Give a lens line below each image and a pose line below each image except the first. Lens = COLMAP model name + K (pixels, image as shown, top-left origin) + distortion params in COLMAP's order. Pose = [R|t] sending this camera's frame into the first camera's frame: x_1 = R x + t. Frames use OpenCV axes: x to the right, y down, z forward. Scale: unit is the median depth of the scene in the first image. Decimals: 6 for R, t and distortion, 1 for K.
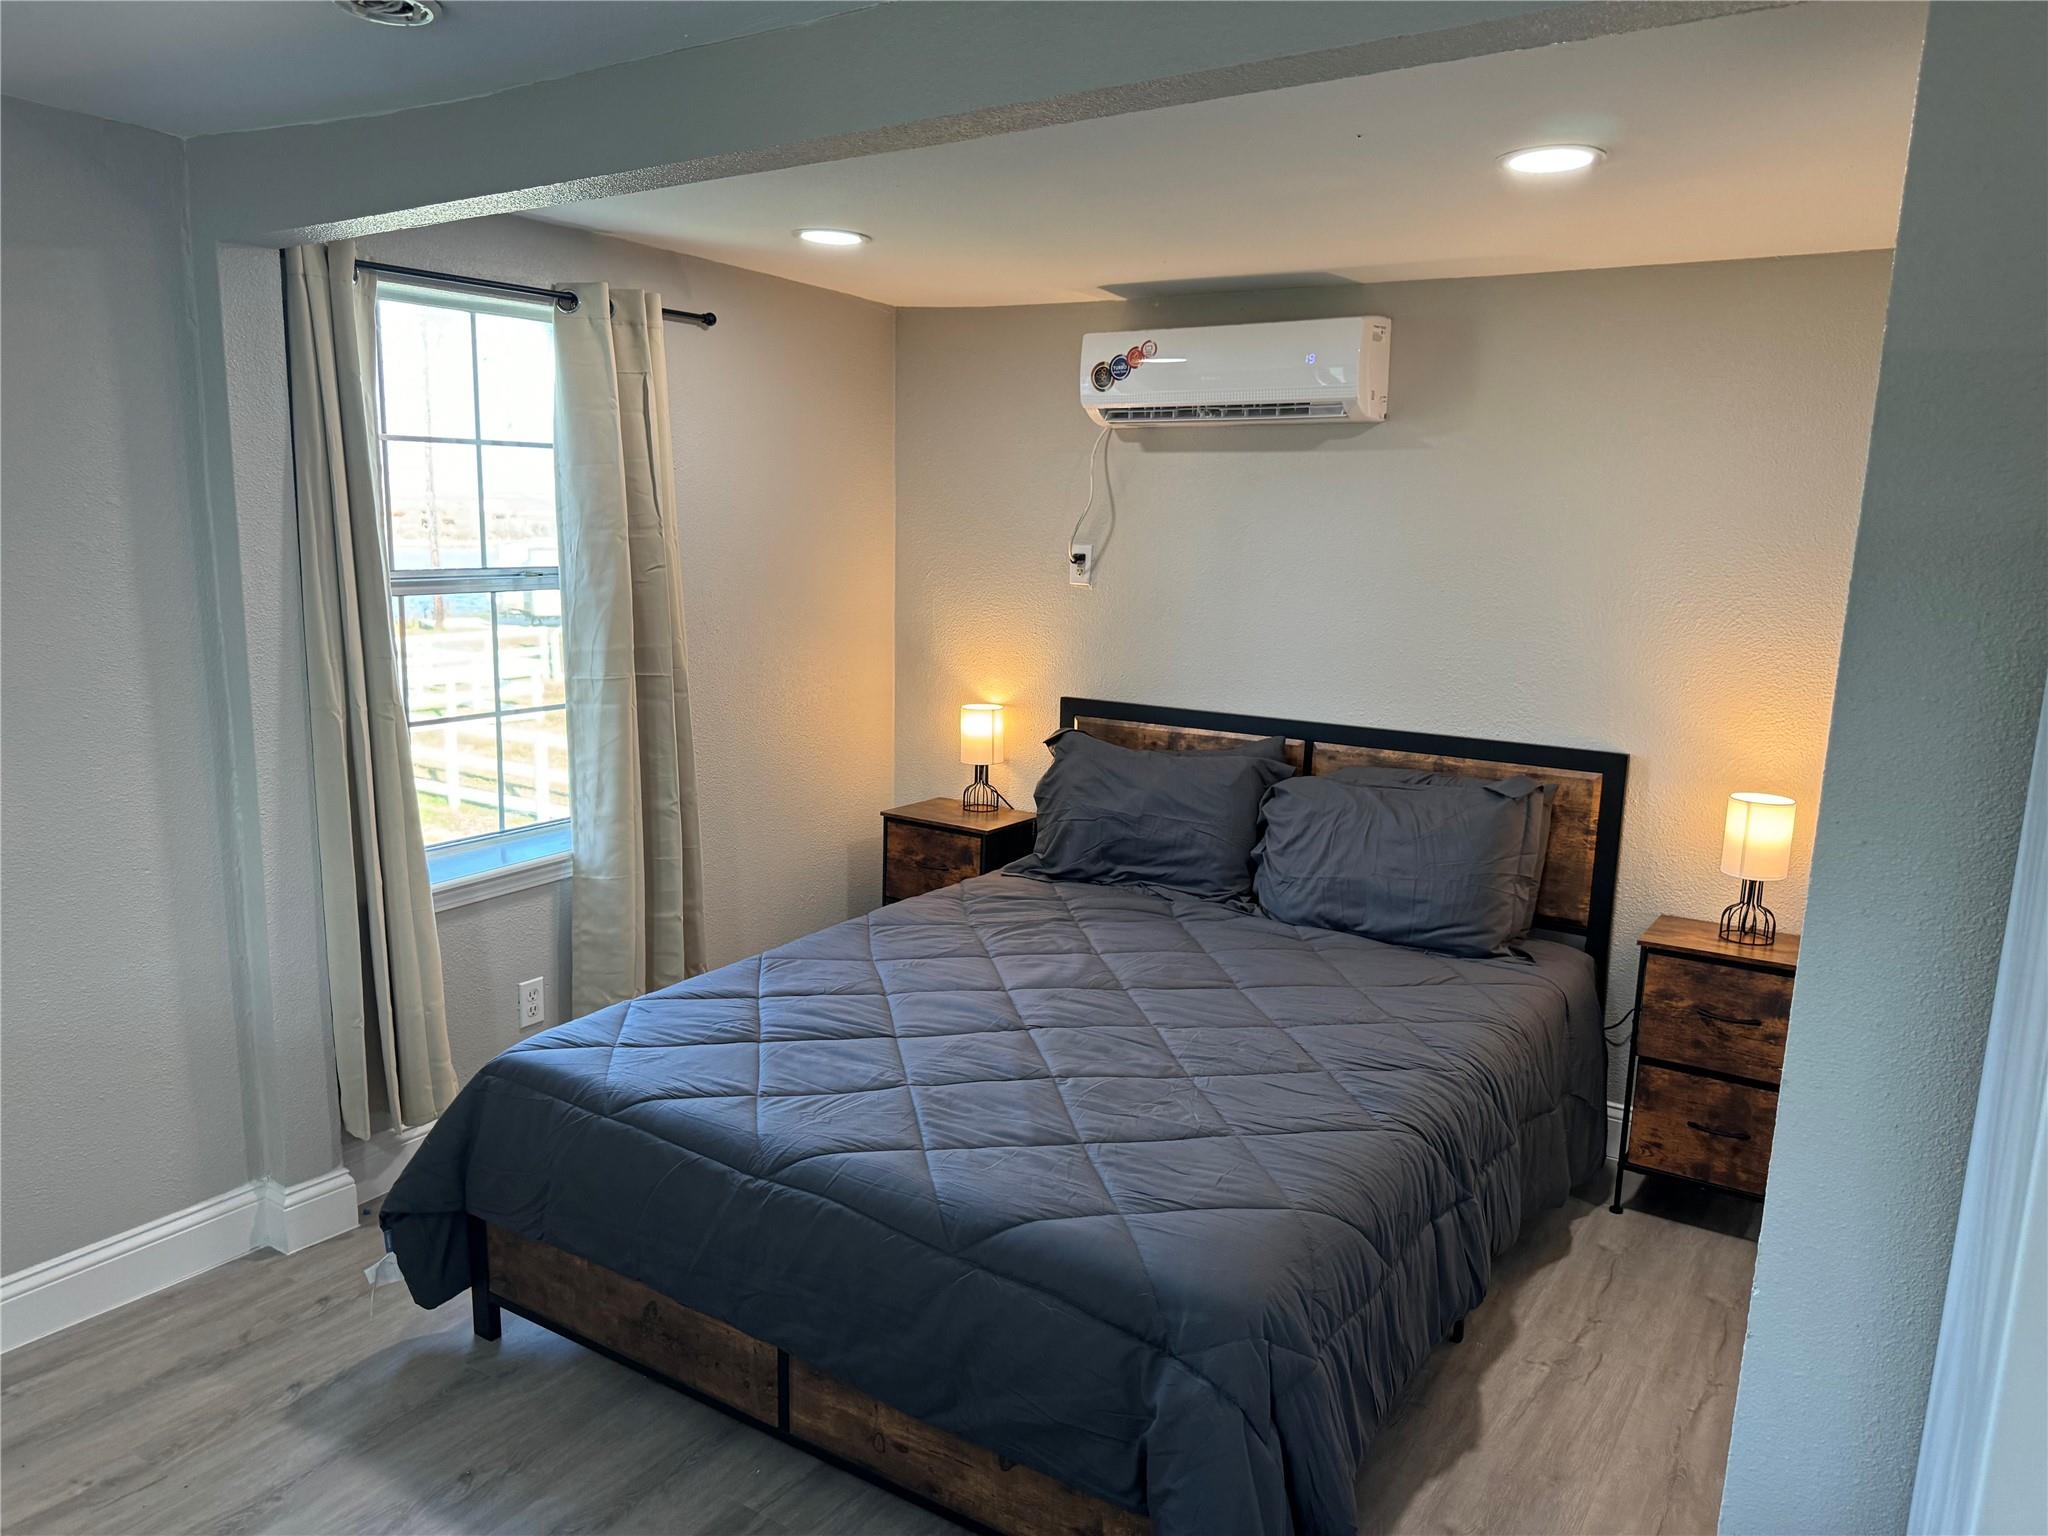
lens RADIAL K [[1420.1, 0, 1002.0], [0, 1420.1, 779.3], [0, 0, 1]] dist [0.110755, -0.227362]
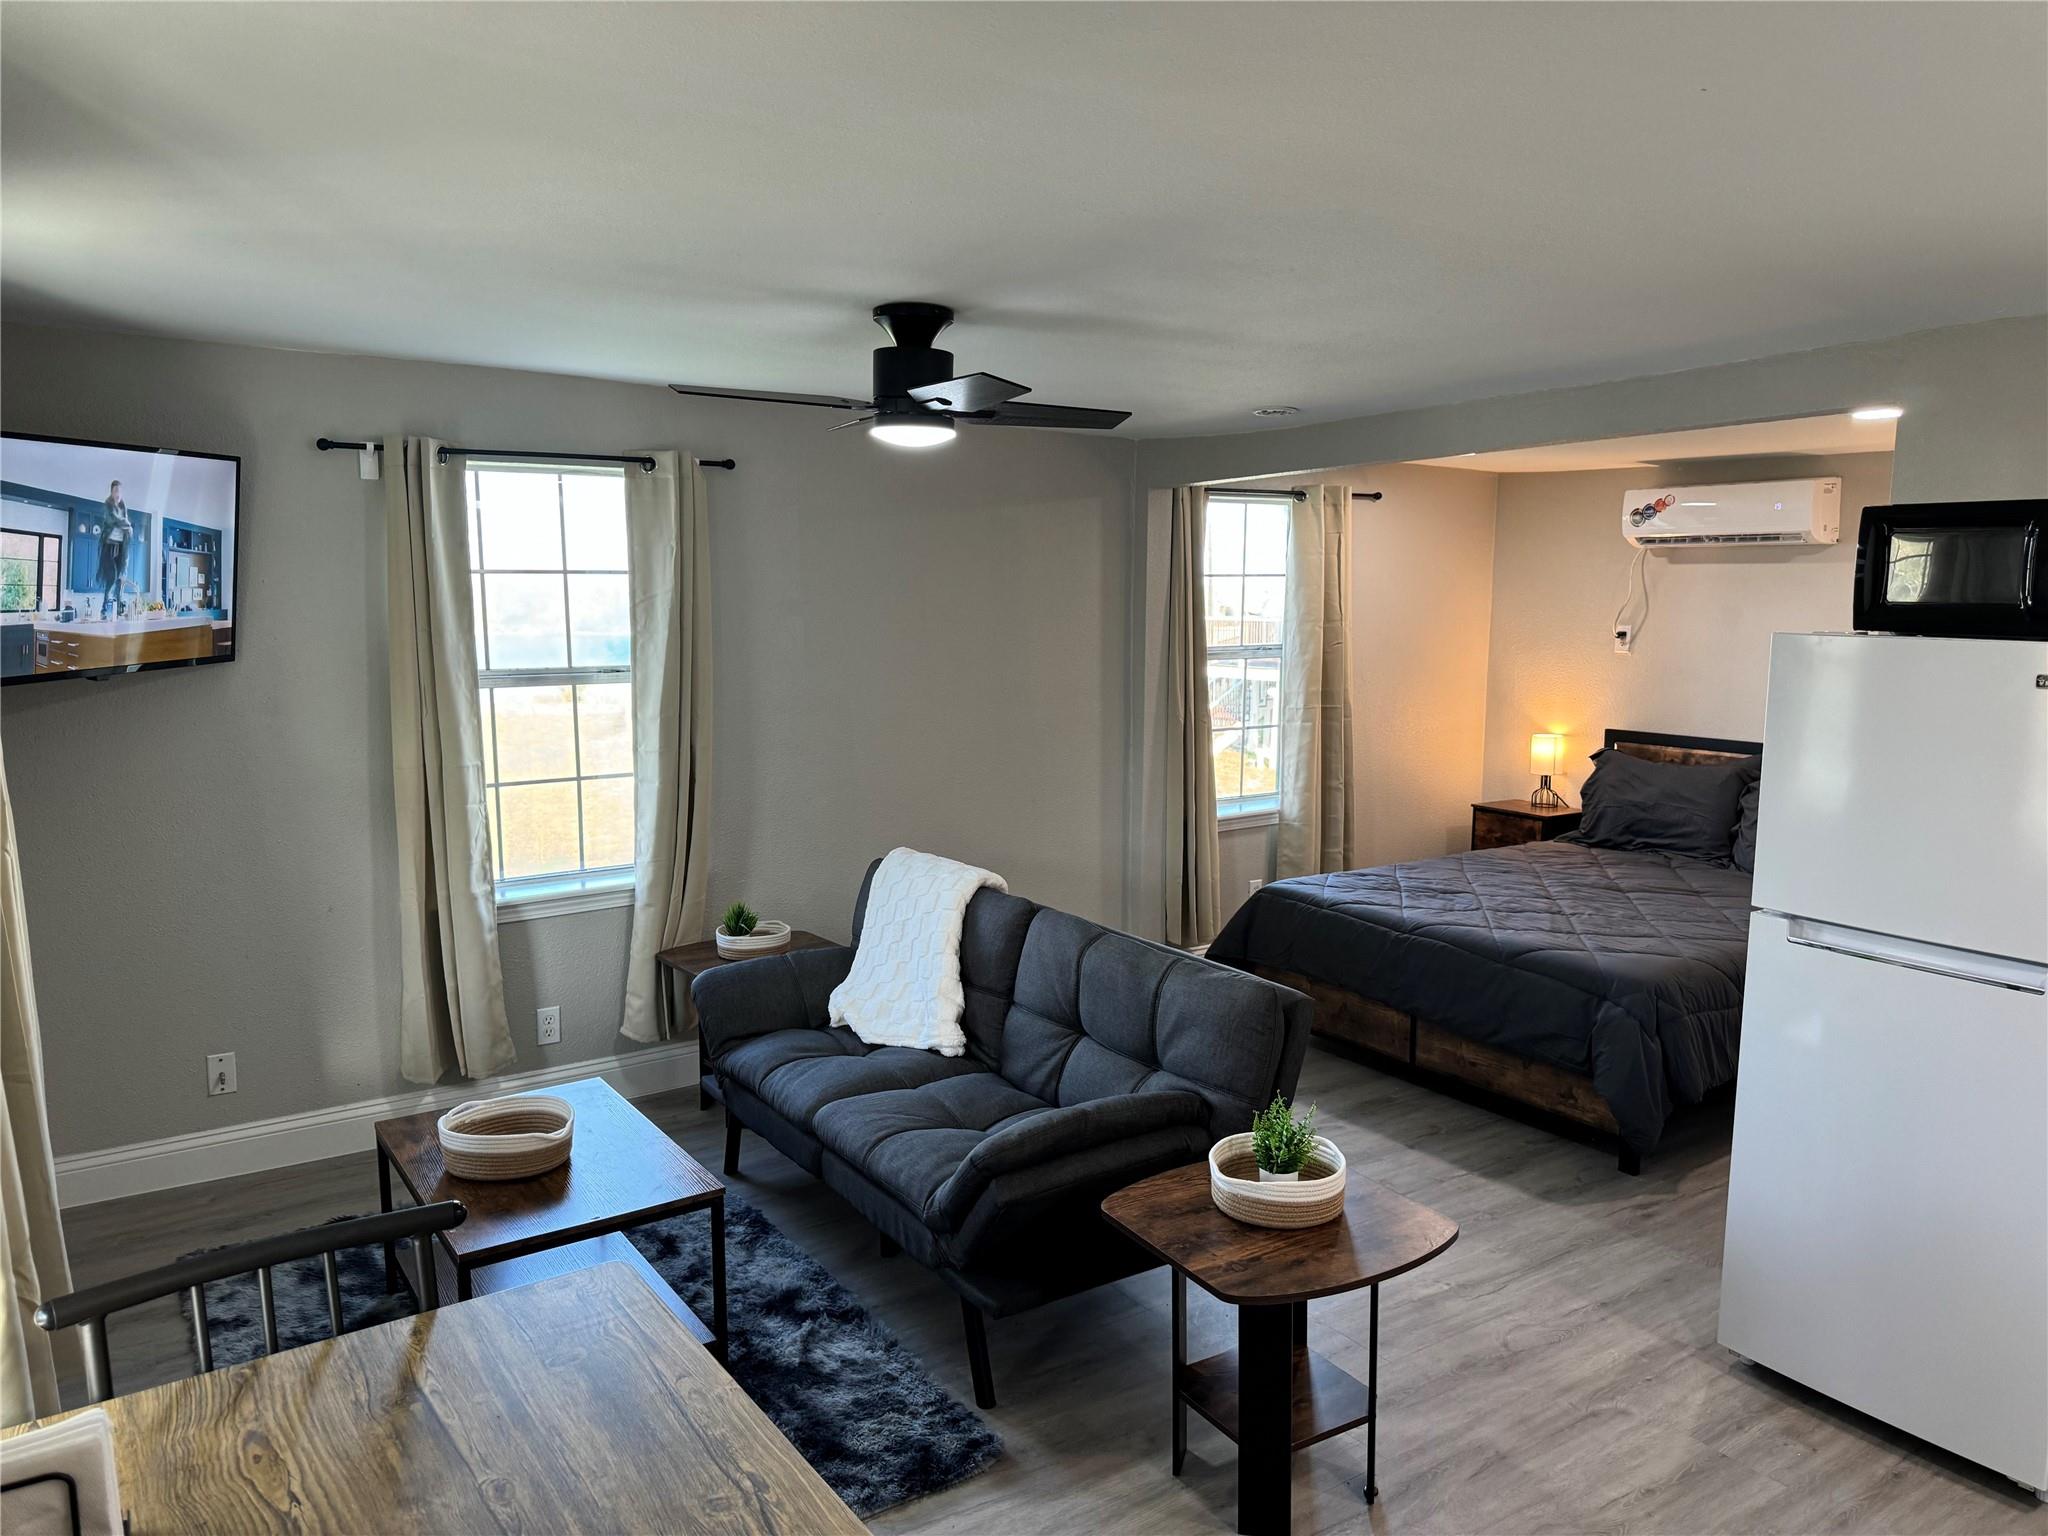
lens RADIAL K [[1420.1, 0, 1002.0], [0, 1420.1, 779.3], [0, 0, 1]] dist [0.110755, -0.227362]
pose [[0.919815, 0.033138, -0.390950, 0.057648], [-0.055150, 0.997454, -0.045209, 0.108193], [0.388457, 0.063145, 0.919301, -0.681601]]
